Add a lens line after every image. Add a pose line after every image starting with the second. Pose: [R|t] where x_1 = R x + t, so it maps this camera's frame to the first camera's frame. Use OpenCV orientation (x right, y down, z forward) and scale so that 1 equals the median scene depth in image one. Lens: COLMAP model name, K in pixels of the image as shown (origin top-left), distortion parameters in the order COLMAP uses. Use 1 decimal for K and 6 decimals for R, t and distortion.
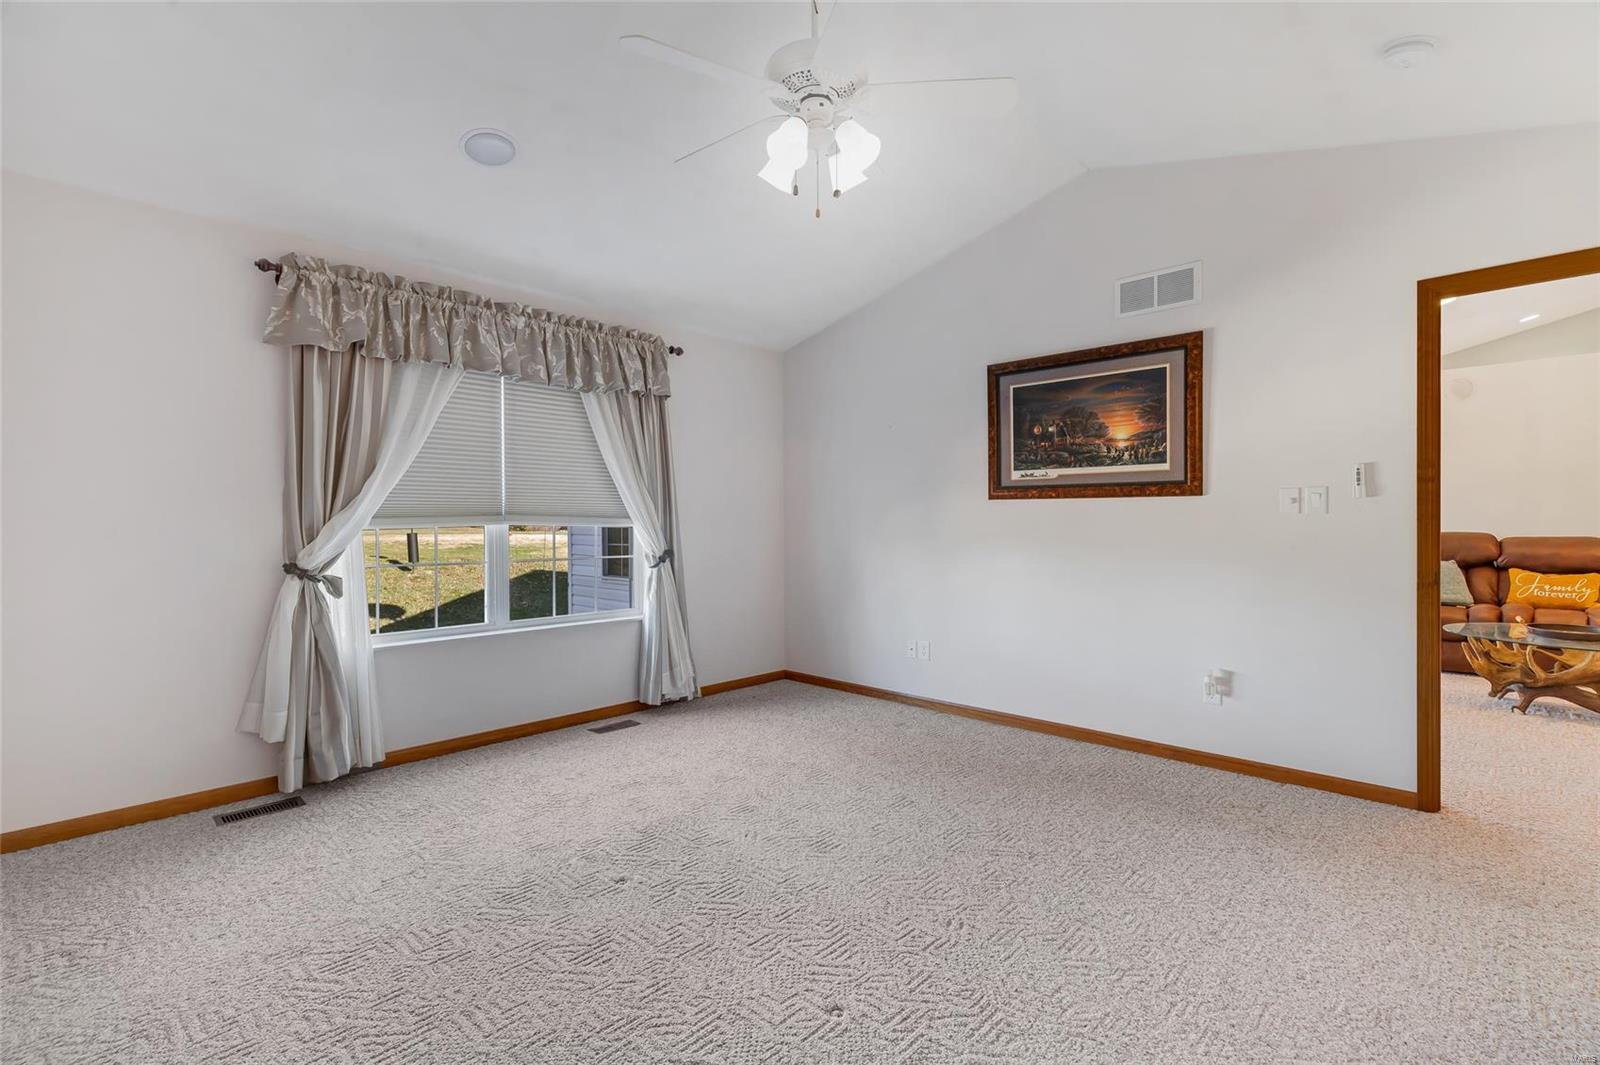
lens RADIAL K [[721.9, 0, 797.2], [0, 721.9, 528.9], [0, 0, 1]] dist [0.004346, 0.000775]
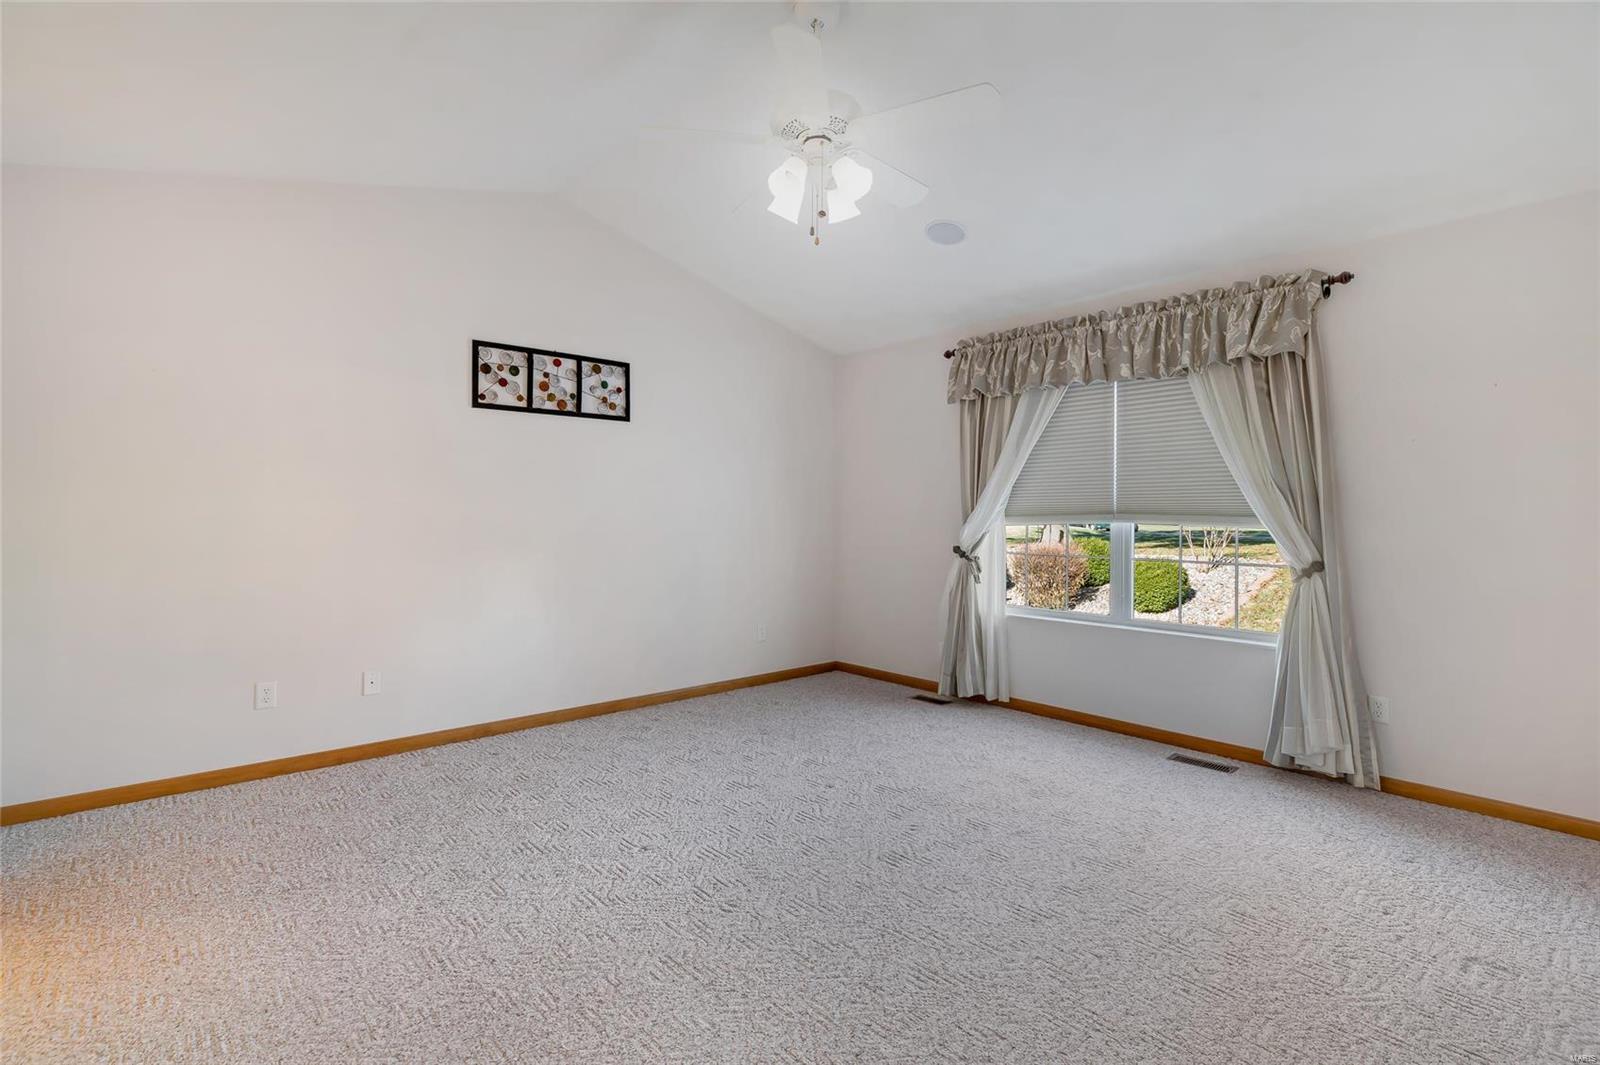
lens RADIAL K [[721.9, 0, 796.5], [0, 721.9, 520.8], [0, 0, 1]] dist [0.004346, 0.000775]
pose [[-0.057488, 0.011514, -0.998280, 0.734625], [-0.010641, 0.999870, 0.012145, -0.018849], [0.998289, 0.011321, -0.057358, 0.670919]]
